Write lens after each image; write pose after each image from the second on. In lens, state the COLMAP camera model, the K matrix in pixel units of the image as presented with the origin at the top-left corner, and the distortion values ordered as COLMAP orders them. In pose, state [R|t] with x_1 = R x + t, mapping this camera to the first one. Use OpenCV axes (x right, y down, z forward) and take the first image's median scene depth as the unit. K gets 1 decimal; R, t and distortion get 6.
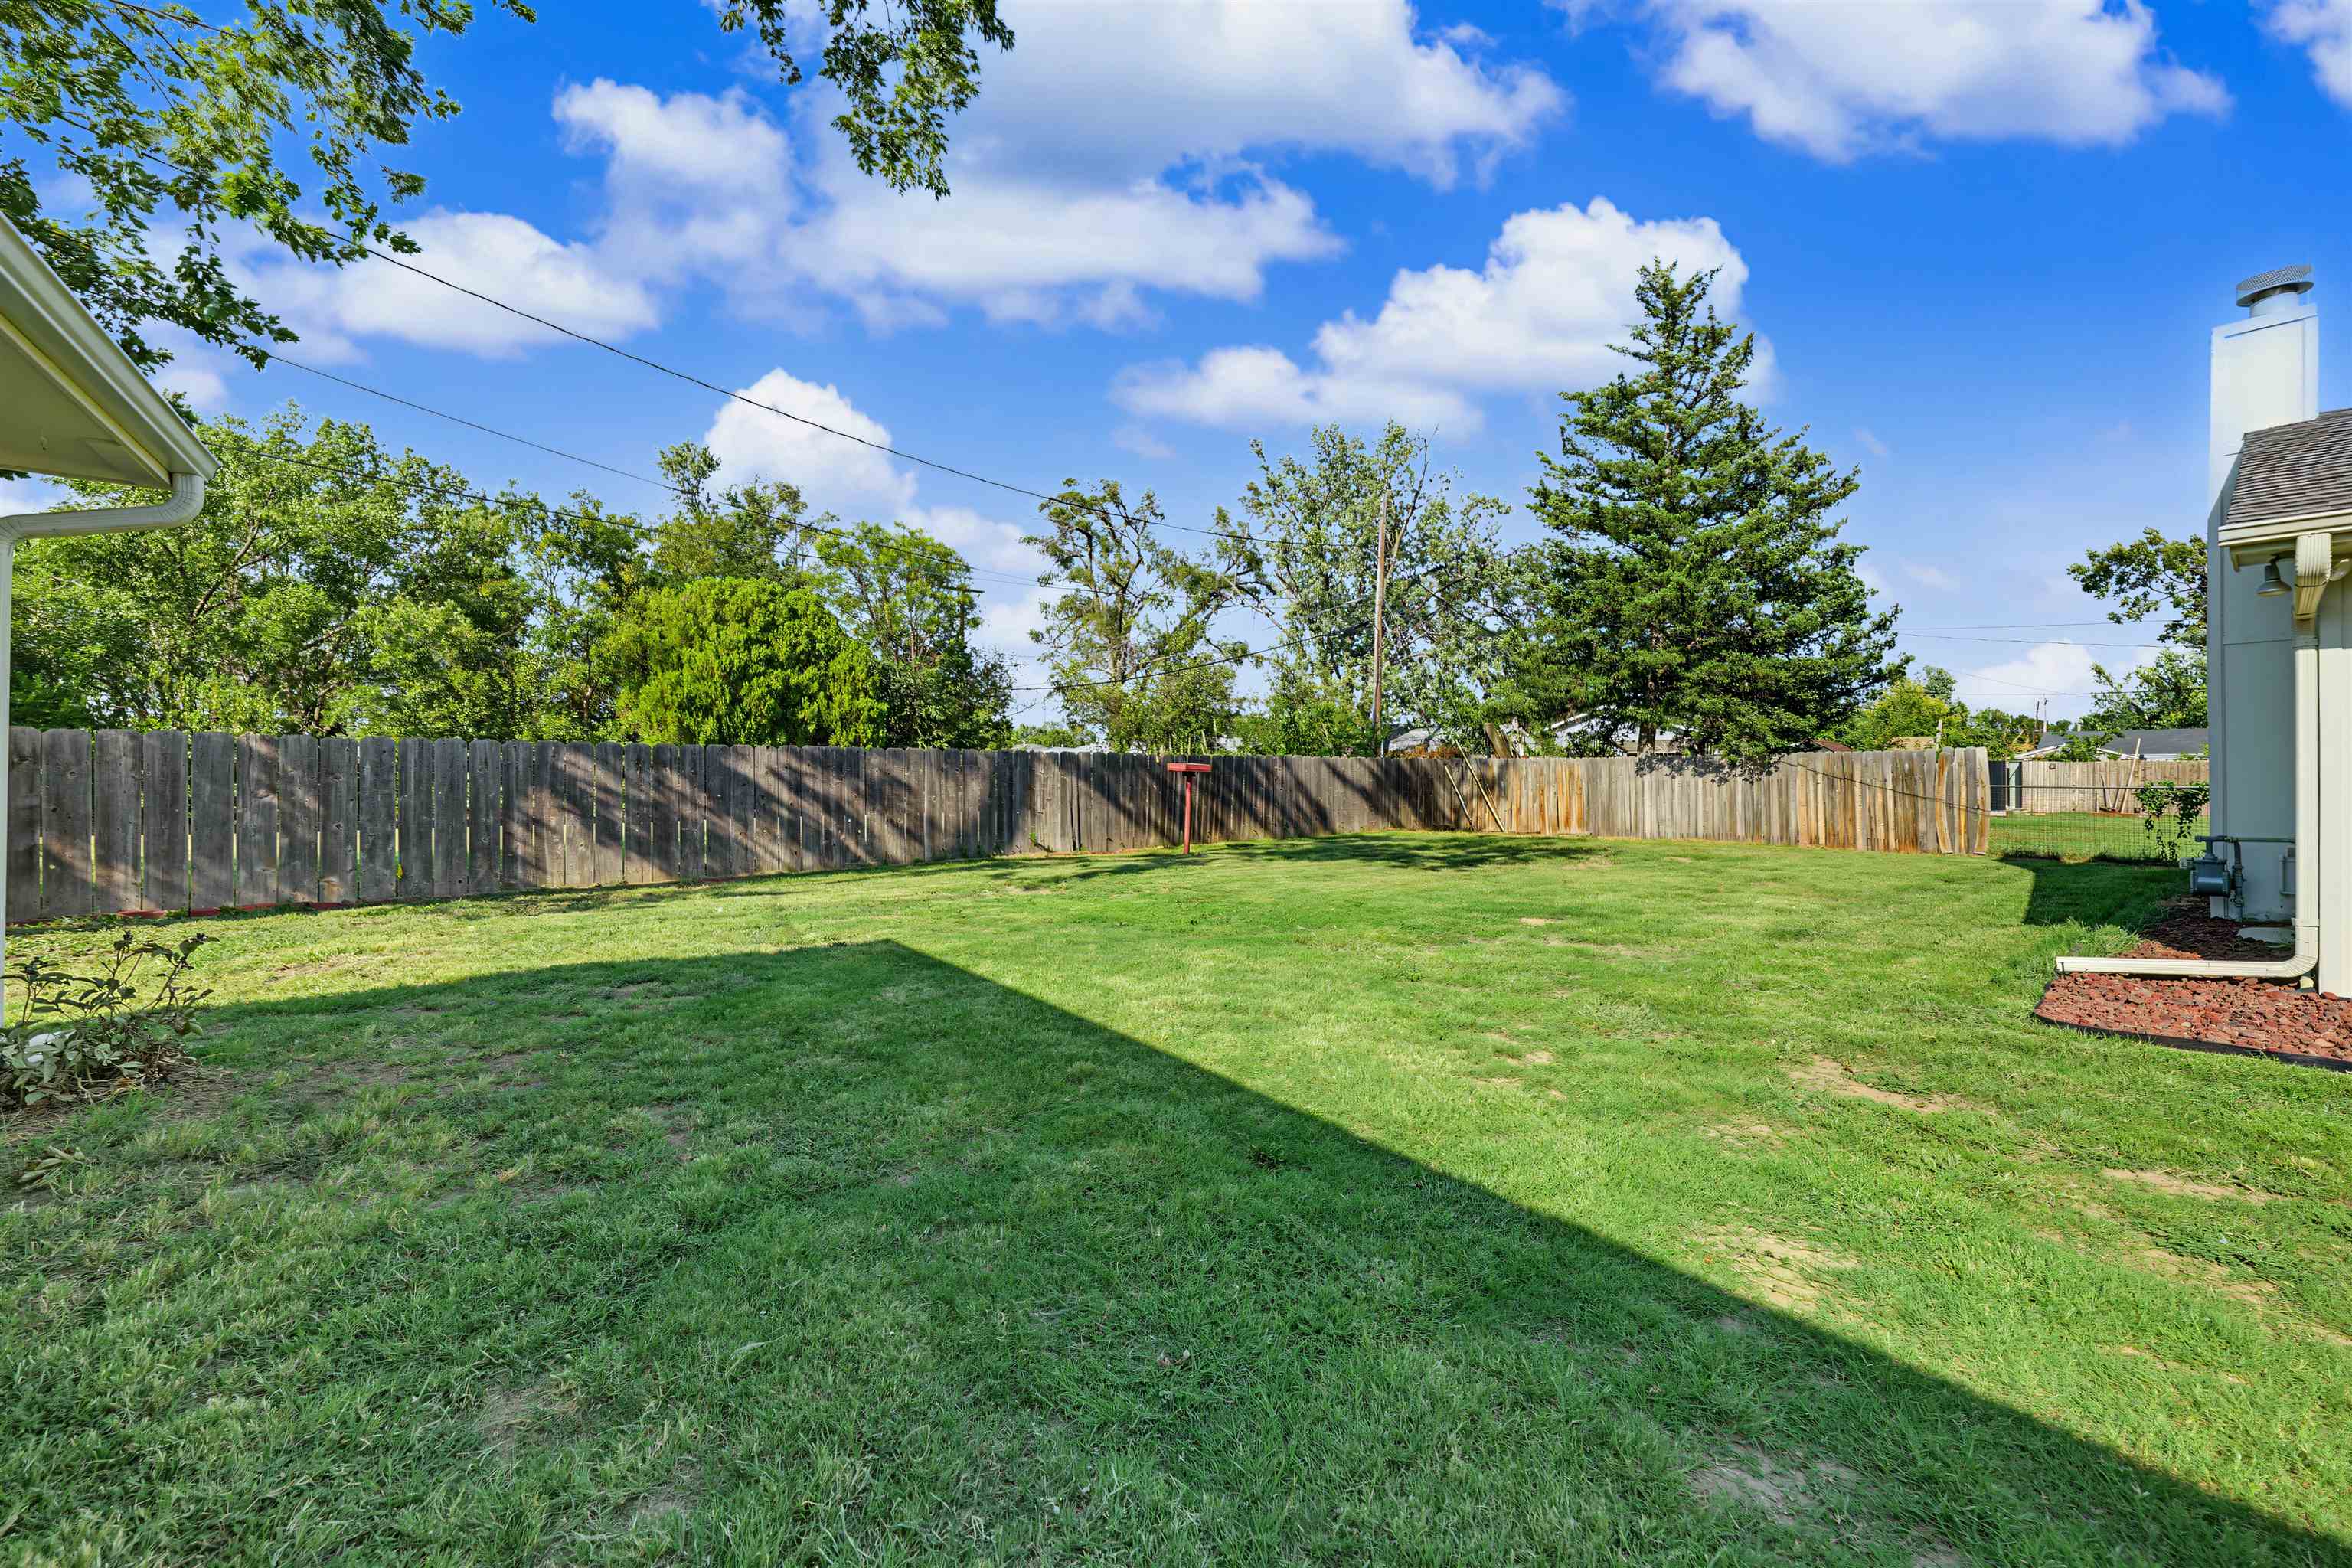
lens RADIAL K [[825.8, 0, 1182.6], [0, 825.8, 752.6], [0, 0, 1]] dist [0.037012, -0.000038]
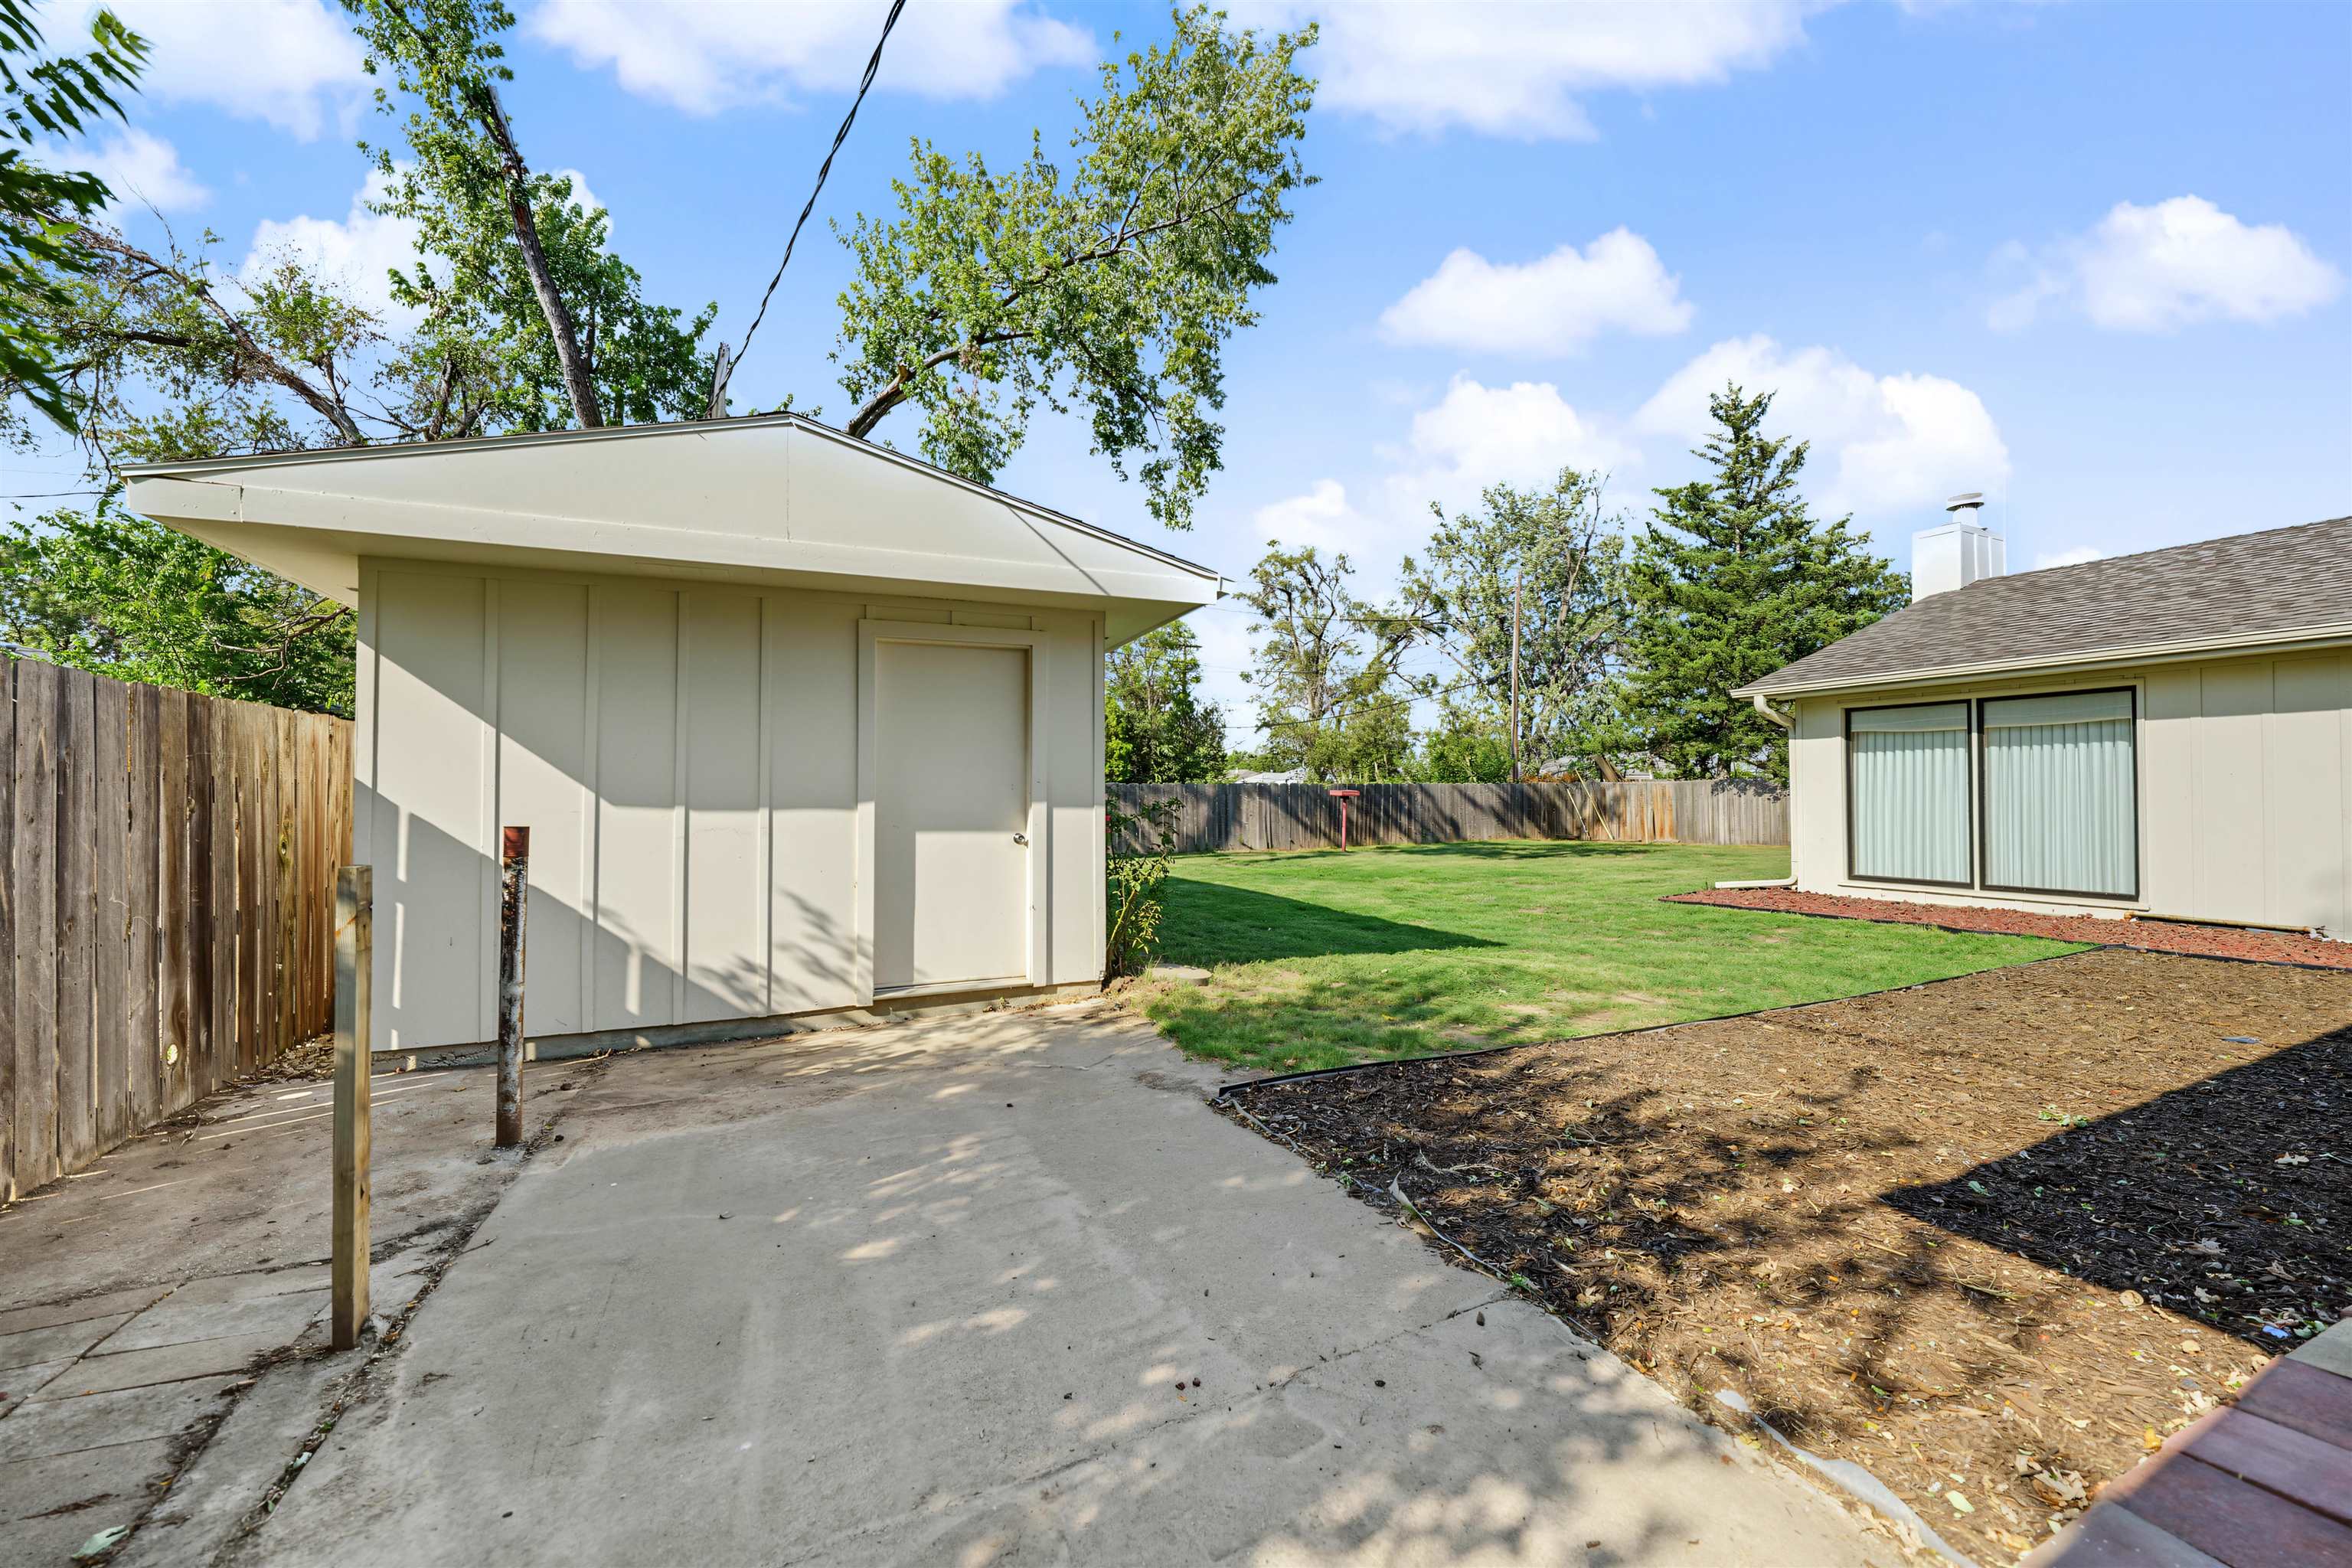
lens RADIAL K [[961.0, 0, 1176.0], [0, 961.0, 784.0], [0, 0, 1]] dist [-0.001064, -0.000157]
pose [[0.967075, -0.013279, -0.254146, 0.087974], [0.016795, 0.999791, 0.011669, -0.013884], [0.253938, -0.015553, 0.967095, -0.422802]]
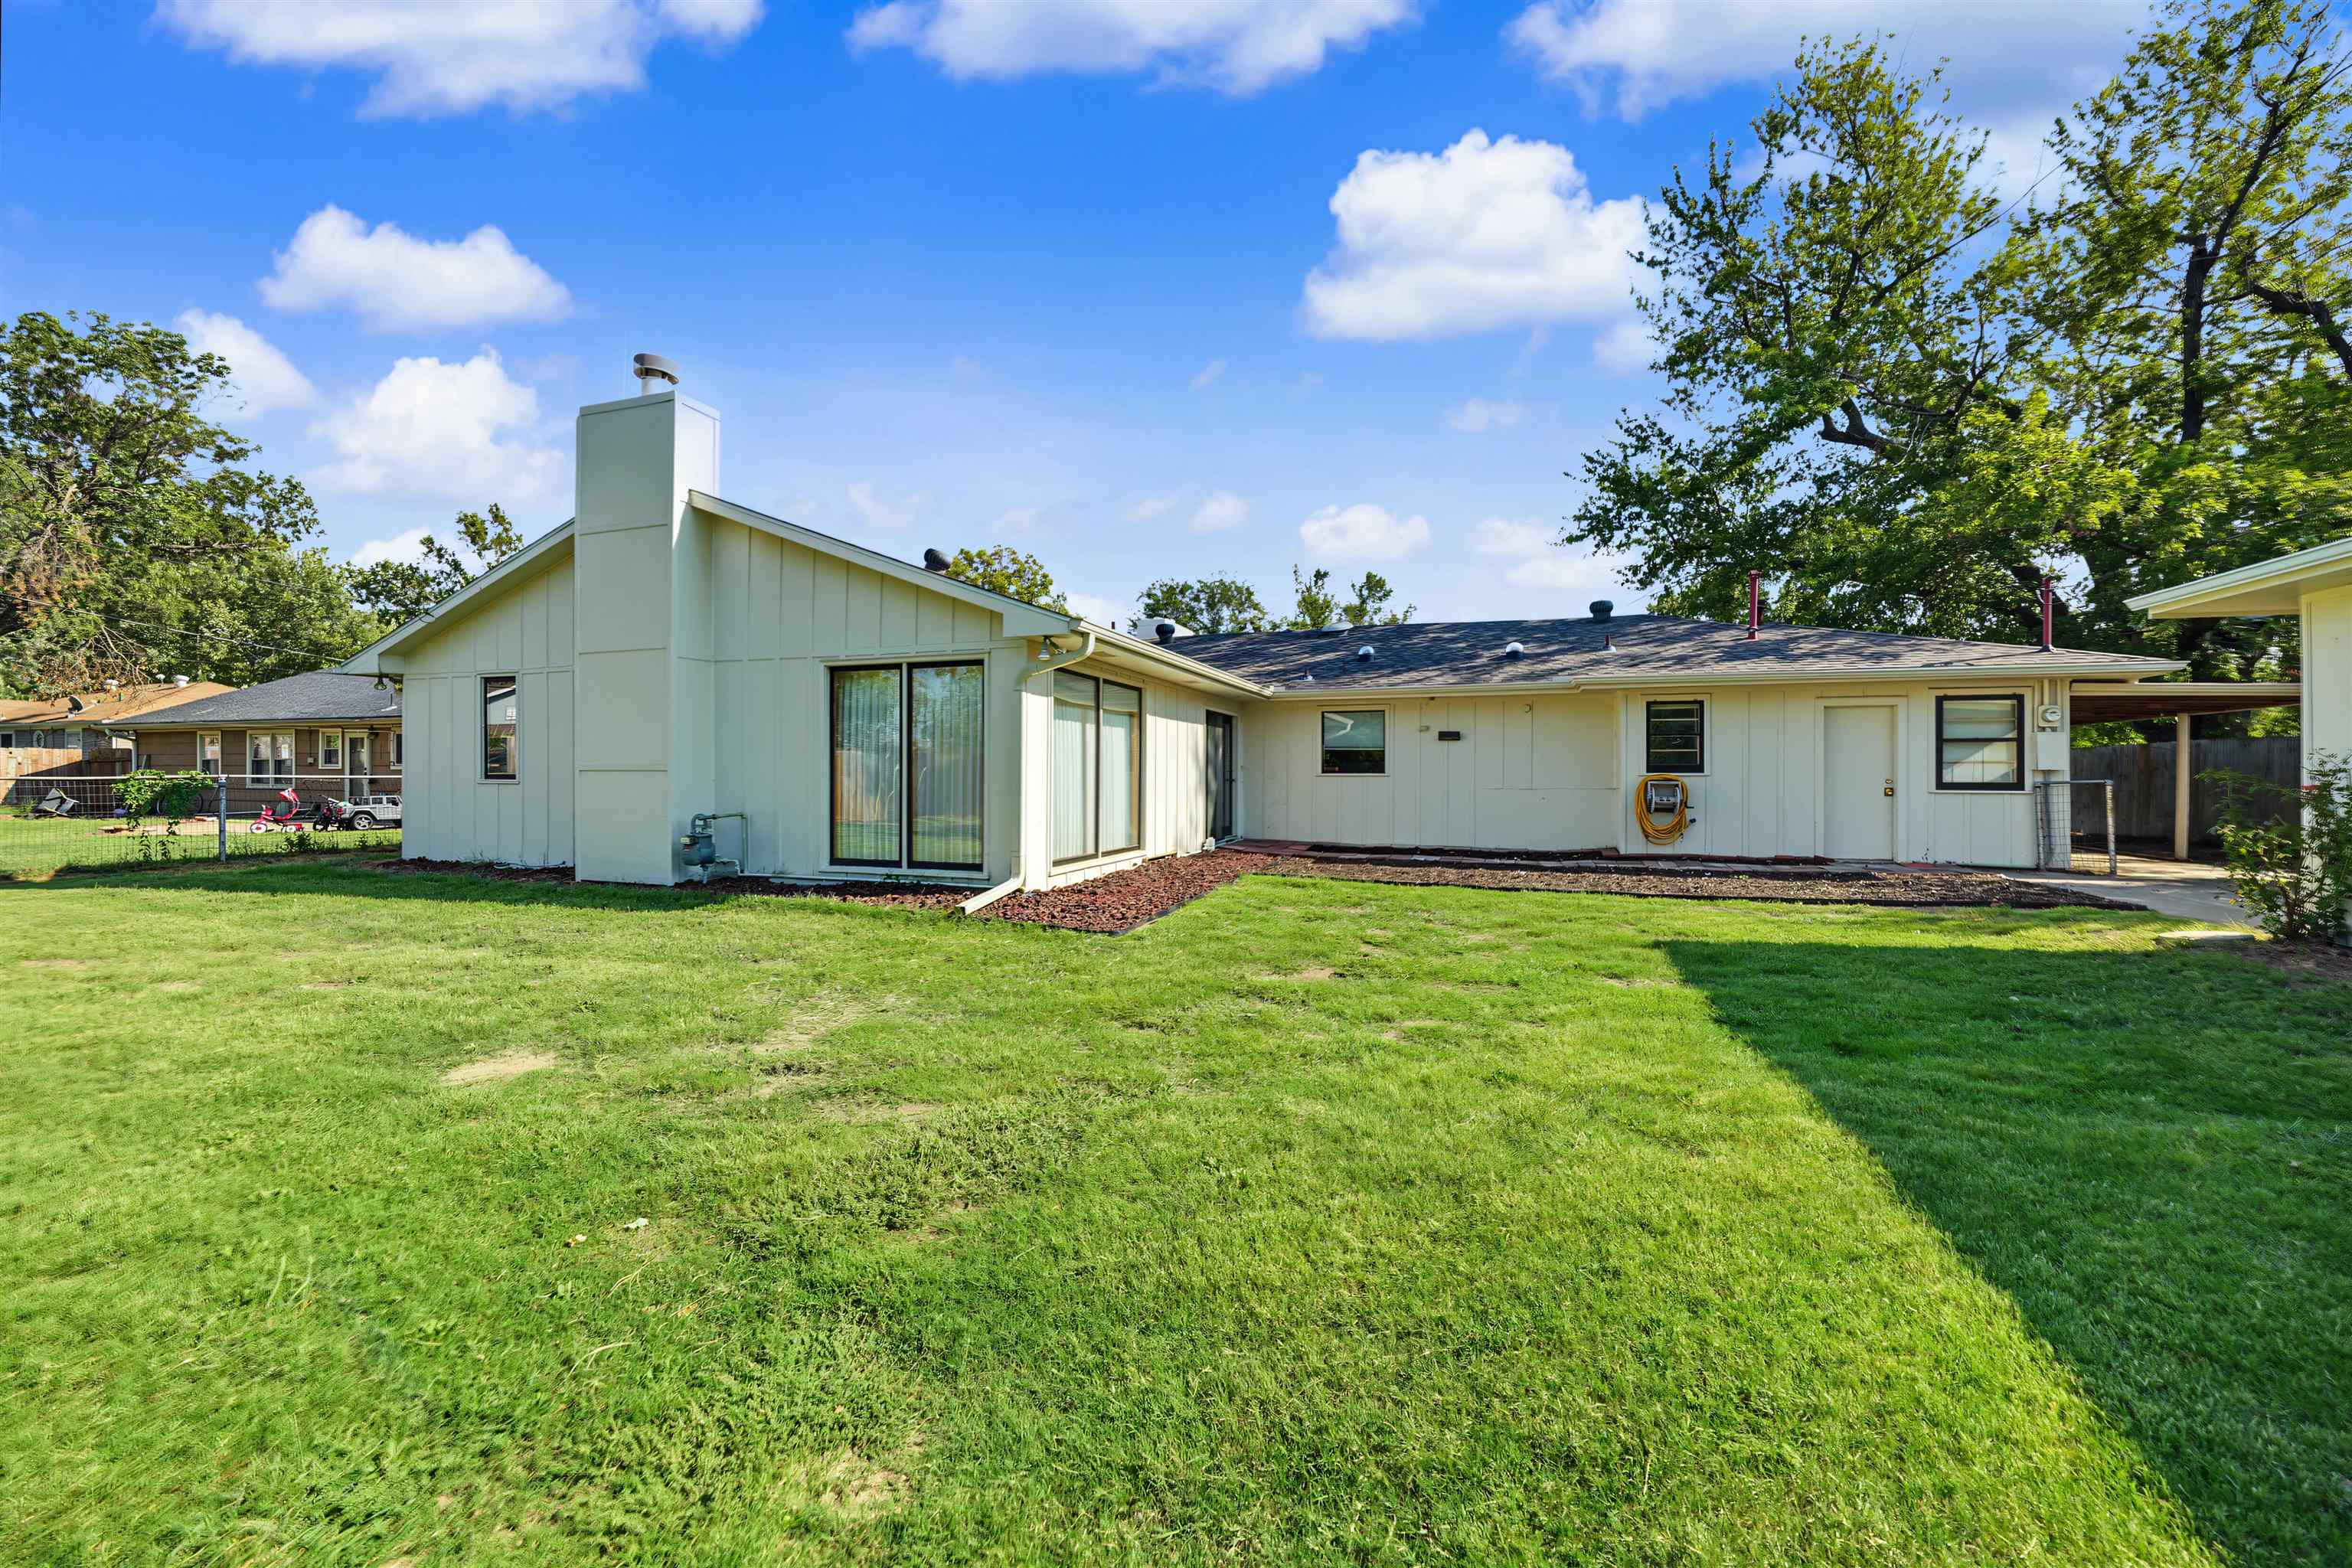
lens RADIAL K [[897.0, 0, 1188.2], [0, 897.0, 778.3], [0, 0, 1]] dist [-0.000047, -0.000105]
pose [[-0.522095, -0.011123, 0.852815, -0.081836], [-0.031090, 0.999499, -0.005998, 0.011644], [-0.852320, -0.029645, -0.522179, 0.388237]]
